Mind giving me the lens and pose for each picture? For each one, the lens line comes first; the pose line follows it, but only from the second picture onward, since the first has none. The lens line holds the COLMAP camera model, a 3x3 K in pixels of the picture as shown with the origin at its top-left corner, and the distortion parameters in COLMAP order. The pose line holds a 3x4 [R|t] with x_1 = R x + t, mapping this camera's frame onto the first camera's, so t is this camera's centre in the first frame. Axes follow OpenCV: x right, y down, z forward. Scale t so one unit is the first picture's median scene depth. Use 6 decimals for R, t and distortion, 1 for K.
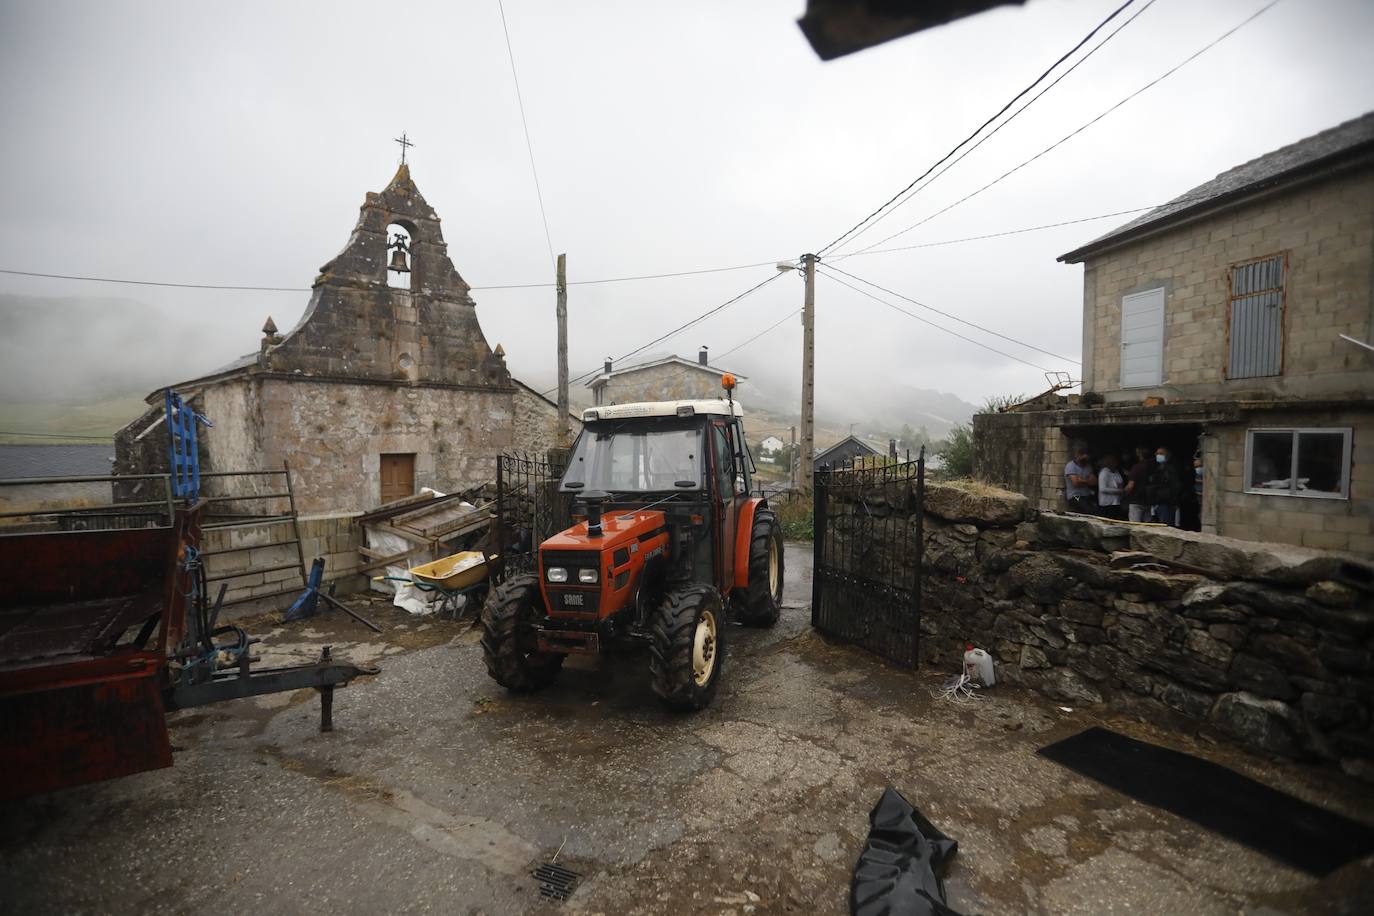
lens RADIAL K [[674.6, 0, 685.8], [0, 674.6, 464.1], [0, 0, 1]] dist [-0.083657, 0.041050]
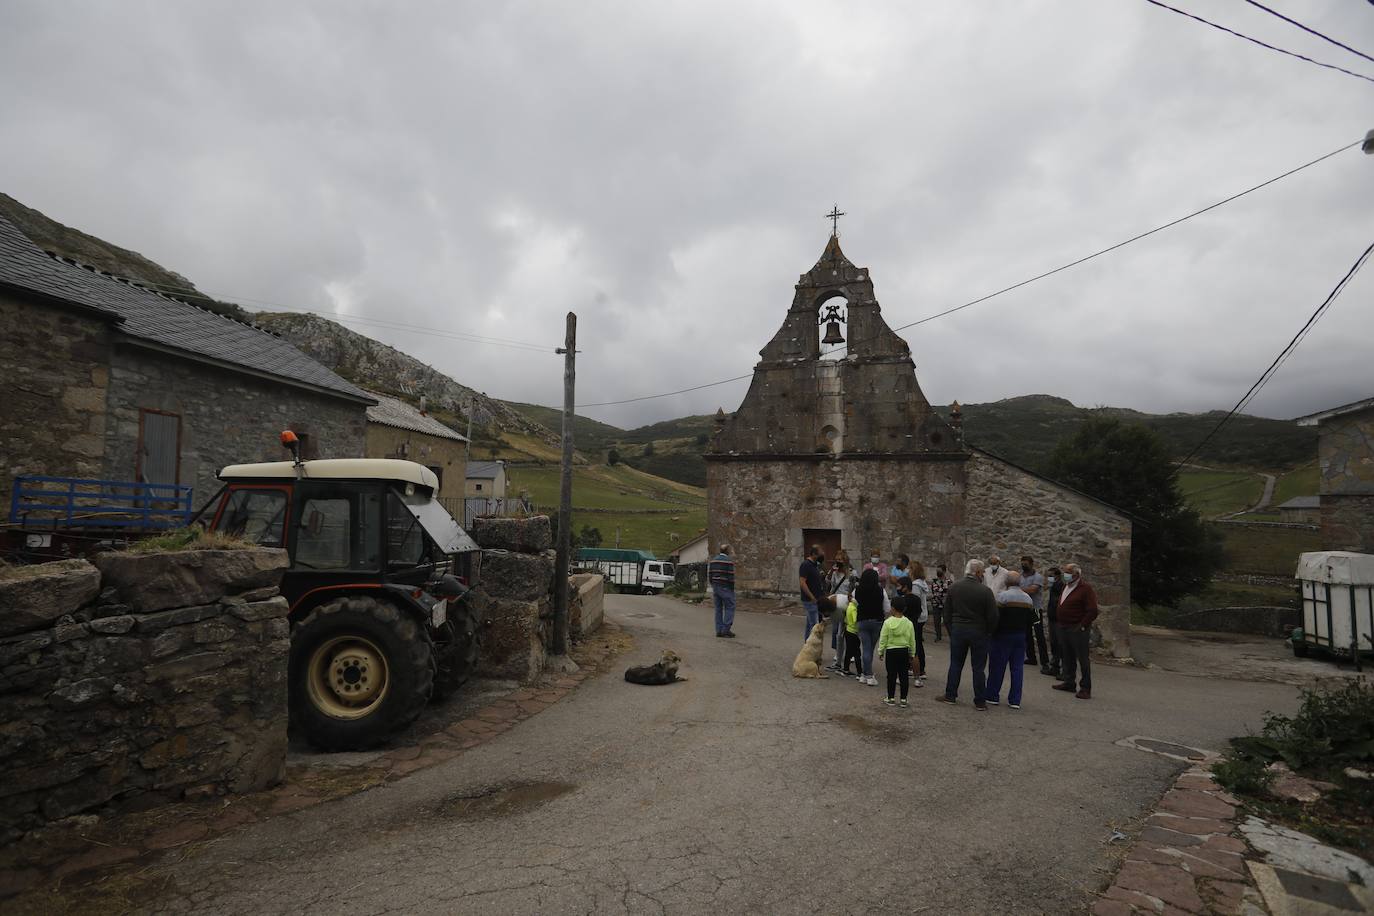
lens RADIAL K [[674.6, 0, 685.8], [0, 674.6, 464.1], [0, 0, 1]] dist [-0.083657, 0.041050]
pose [[0.340912, -0.055738, -0.938441, 0.438565], [-0.055885, 0.995274, -0.079416, -0.022738], [0.938433, 0.079519, 0.336186, 0.501884]]
